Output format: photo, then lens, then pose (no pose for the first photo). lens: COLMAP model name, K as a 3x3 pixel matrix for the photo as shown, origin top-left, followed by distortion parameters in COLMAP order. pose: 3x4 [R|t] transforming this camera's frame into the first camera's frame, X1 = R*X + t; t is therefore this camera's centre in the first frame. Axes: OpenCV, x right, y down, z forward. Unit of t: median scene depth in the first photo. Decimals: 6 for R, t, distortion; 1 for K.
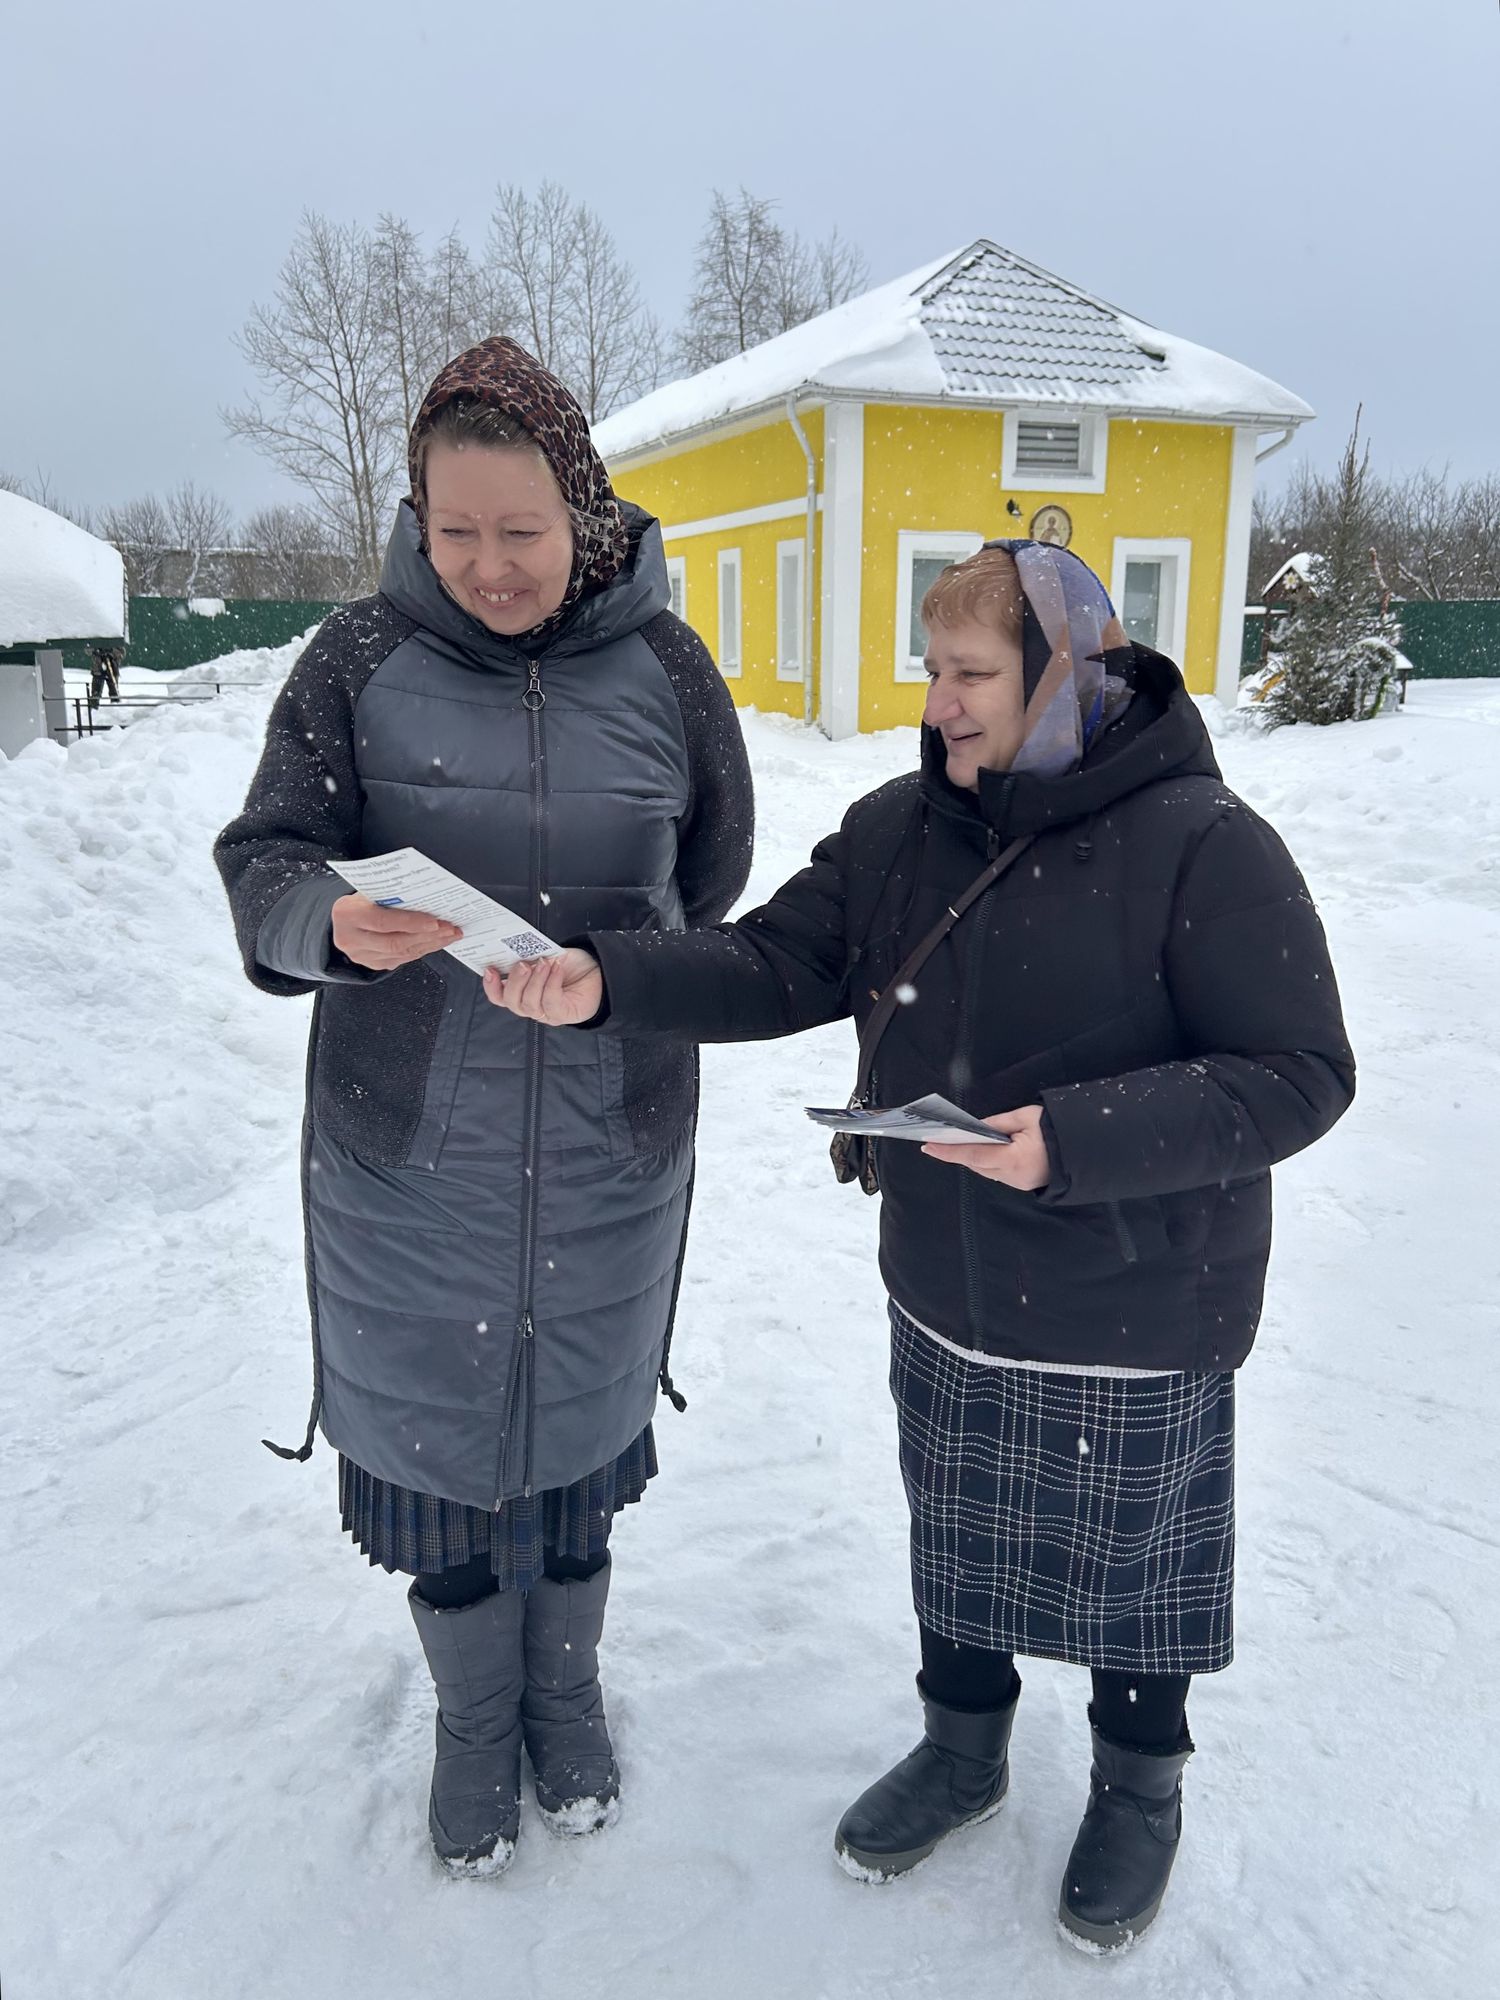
lens RADIAL K [[1484.2, 0, 807.0], [0, 1484.2, 995.2], [0, 0, 1]] dist [0.025181, -0.029825]
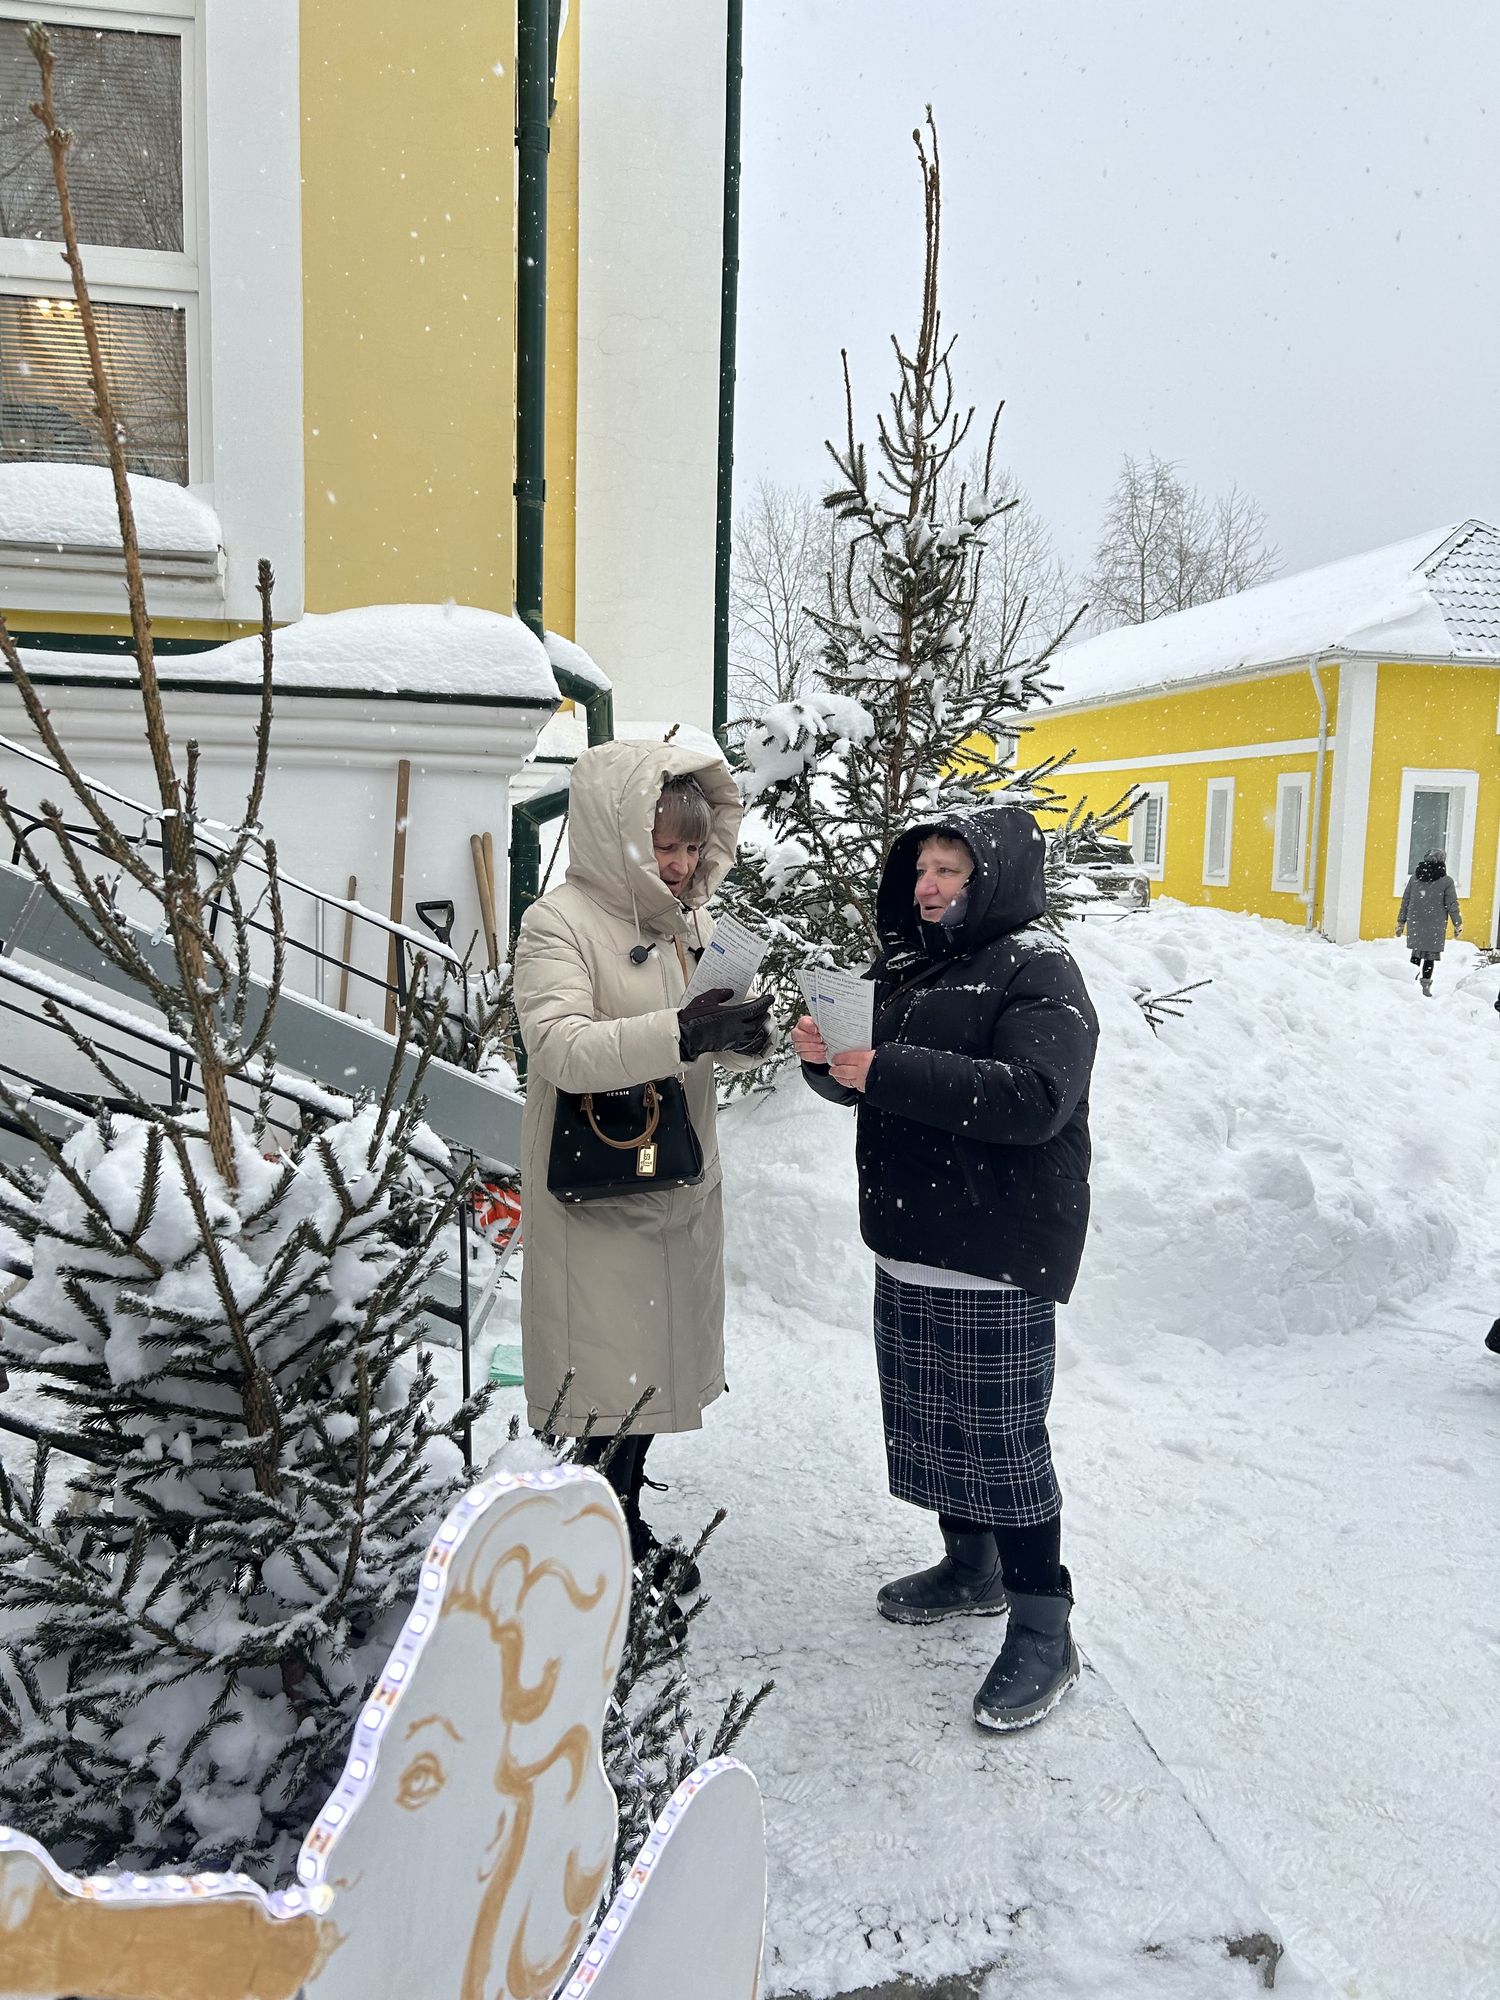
lens RADIAL K [[1484.2, 0, 737.5], [0, 1484.2, 1016.8], [0, 0, 1]] dist [0.025181, -0.029825]
pose [[0.982248, 0.043444, -0.182484, -0.220805], [-0.062432, 0.993064, -0.099633, 0.025347], [0.176890, 0.109257, 0.978148, -0.193220]]
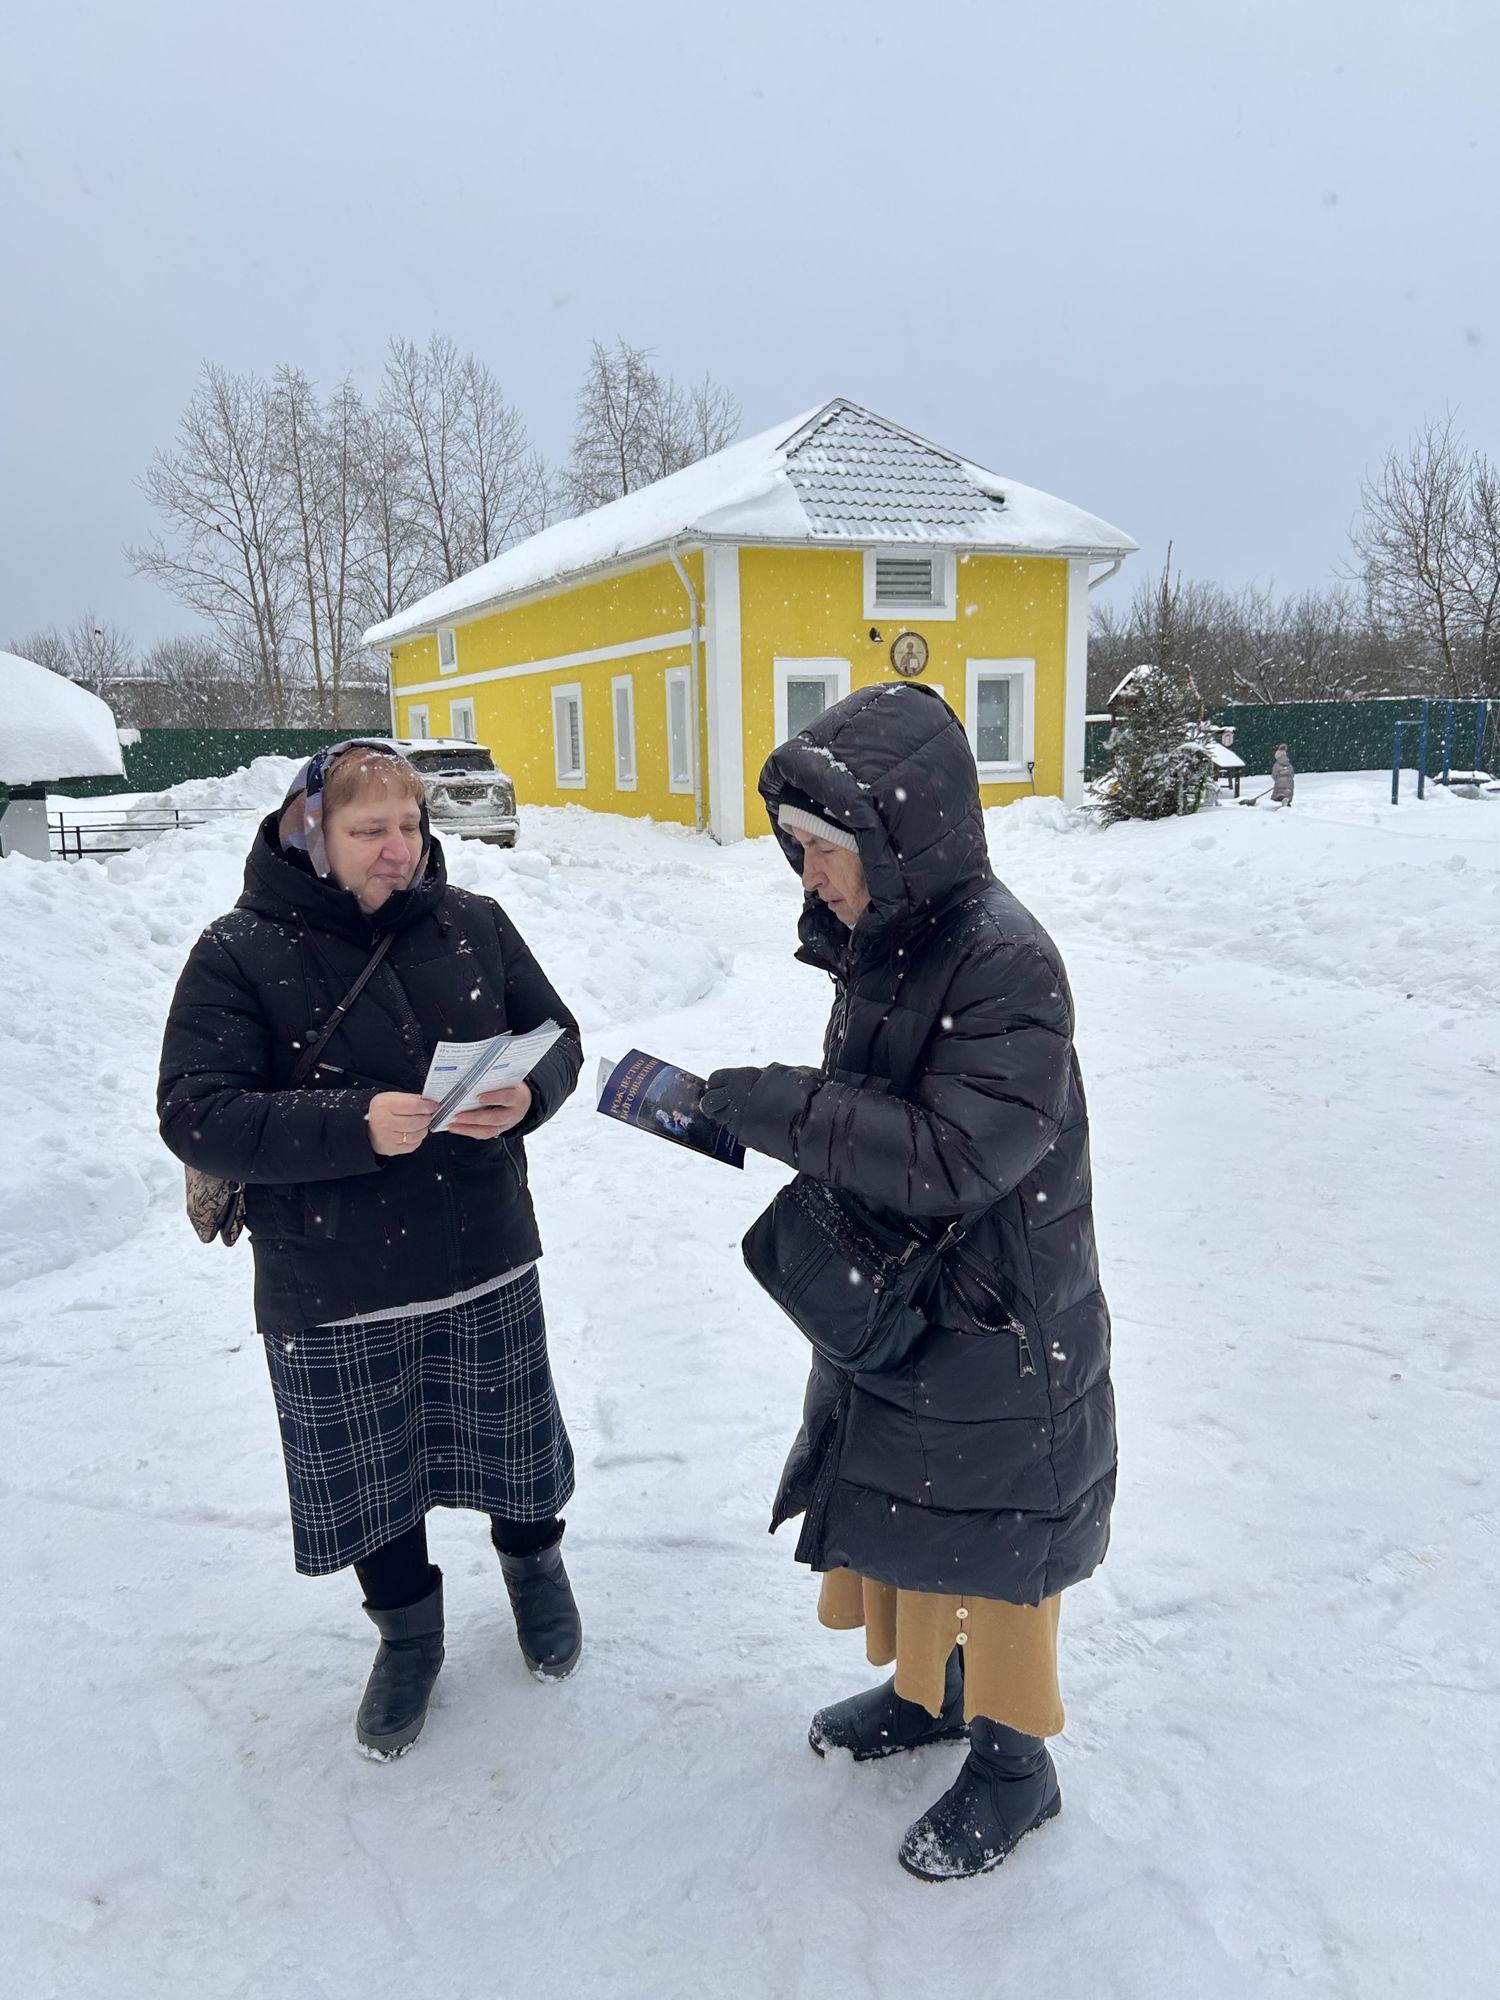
lens RADIAL K [[1484.2, 0, 787.1], [0, 1484.2, 1037.2], [0, 0, 1]] dist [0.025181, -0.029825]
pose [[0.997863, -0.035131, 0.055091, 0.000055], [0.037422, 0.998453, -0.041127, 0.018518], [-0.053561, 0.043101, 0.997634, -0.099663]]
